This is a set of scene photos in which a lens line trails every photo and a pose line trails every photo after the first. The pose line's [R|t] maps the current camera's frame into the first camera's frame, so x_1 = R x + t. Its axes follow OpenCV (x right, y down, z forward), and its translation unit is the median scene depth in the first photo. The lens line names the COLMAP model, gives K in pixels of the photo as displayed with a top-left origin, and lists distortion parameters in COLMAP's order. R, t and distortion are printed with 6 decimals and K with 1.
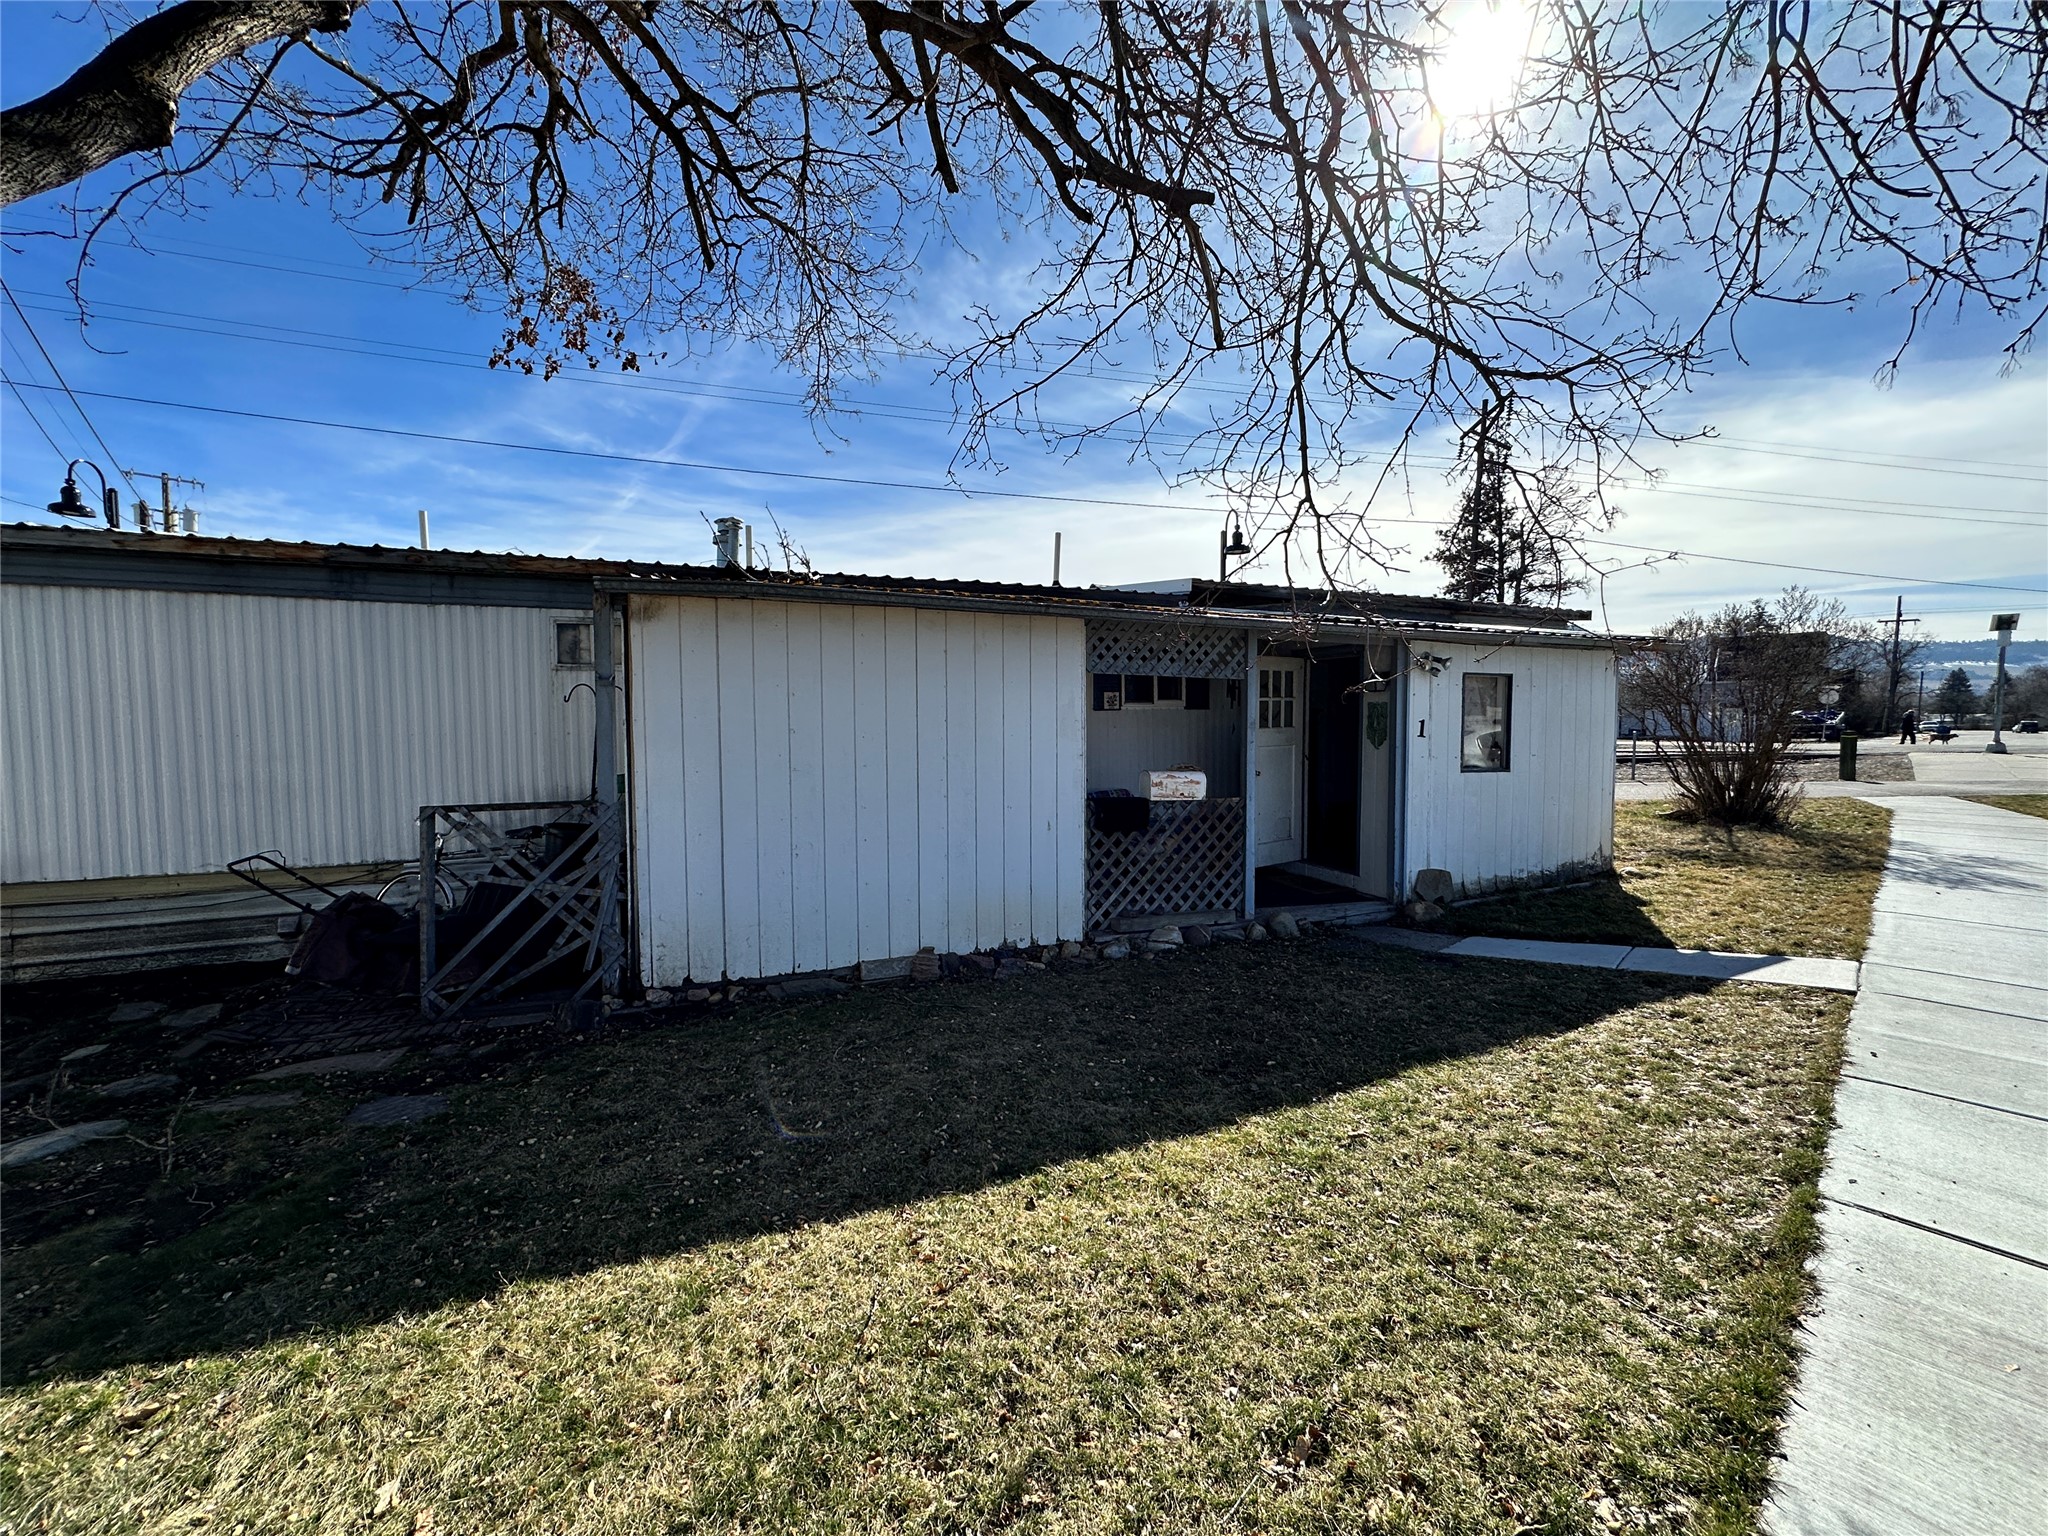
lens RADIAL K [[817.8, 0, 1021.6], [0, 817.8, 767.4], [0, 0, 1]] dist [-0.005420, 0.001283]
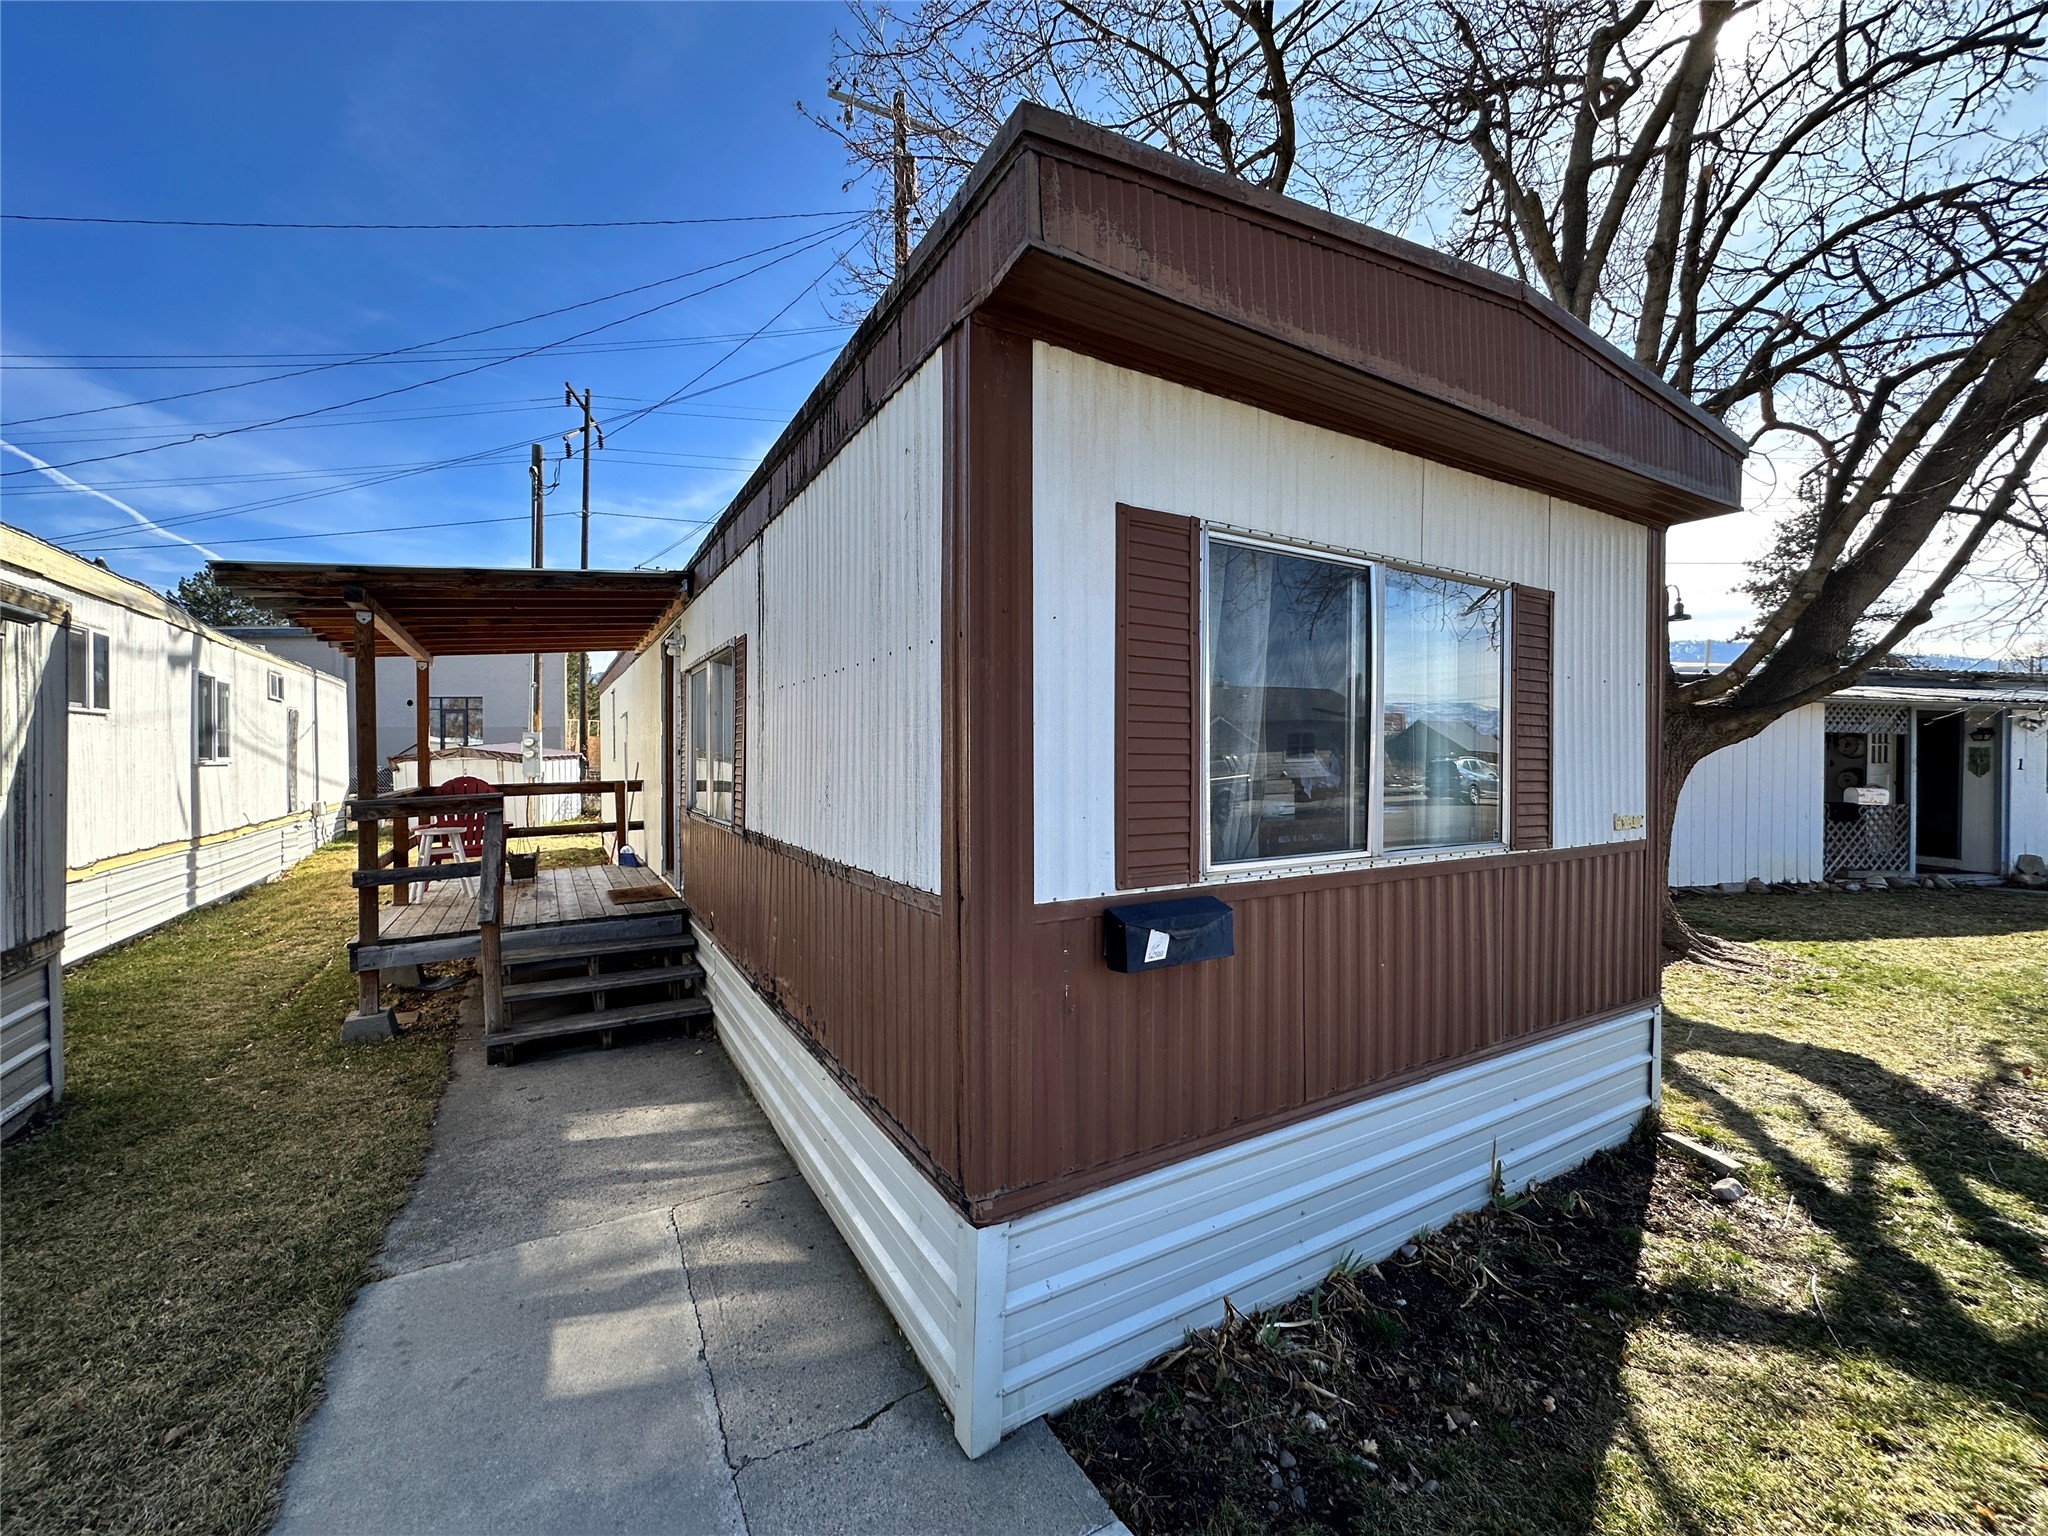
lens RADIAL K [[817.8, 0, 1025.9], [0, 817.8, 766.7], [0, 0, 1]] dist [-0.005420, 0.001283]
pose [[0.978649, 0.006504, -0.205436, -1.071733], [-0.015257, 0.999040, -0.041054, 0.050696], [0.204972, 0.043312, 0.977809, -0.935489]]
